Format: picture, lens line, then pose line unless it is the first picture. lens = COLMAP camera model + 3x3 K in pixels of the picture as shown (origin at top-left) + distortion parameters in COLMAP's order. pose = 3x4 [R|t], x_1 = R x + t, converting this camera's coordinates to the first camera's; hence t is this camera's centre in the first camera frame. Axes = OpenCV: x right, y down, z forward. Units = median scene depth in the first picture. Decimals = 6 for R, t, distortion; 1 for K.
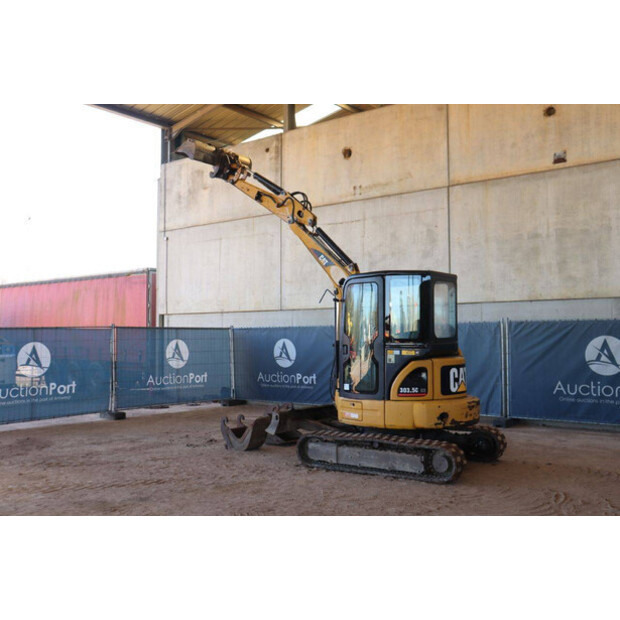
lens RADIAL K [[645.7, 0, 310.0], [0, 645.7, 310.0], [0, 0, 1]] dist [-0.096767, 0.214915]
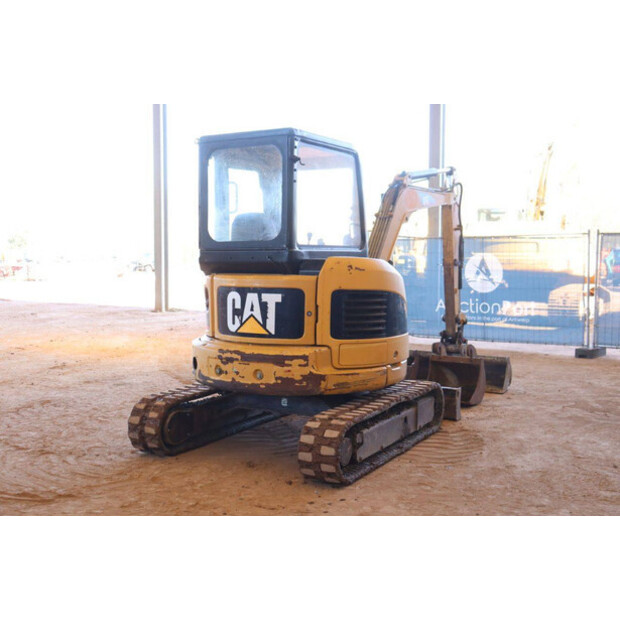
lens RADIAL K [[776.5, 0, 310.0], [0, 776.5, 310.0], [0, 0, 1]] dist [0.014336, 0.015470]
pose [[0.104297, 0.077575, -0.991516, 0.674780], [0.035506, 0.996027, 0.081663, 0.035735], [0.993912, -0.043722, 0.101128, 0.705745]]
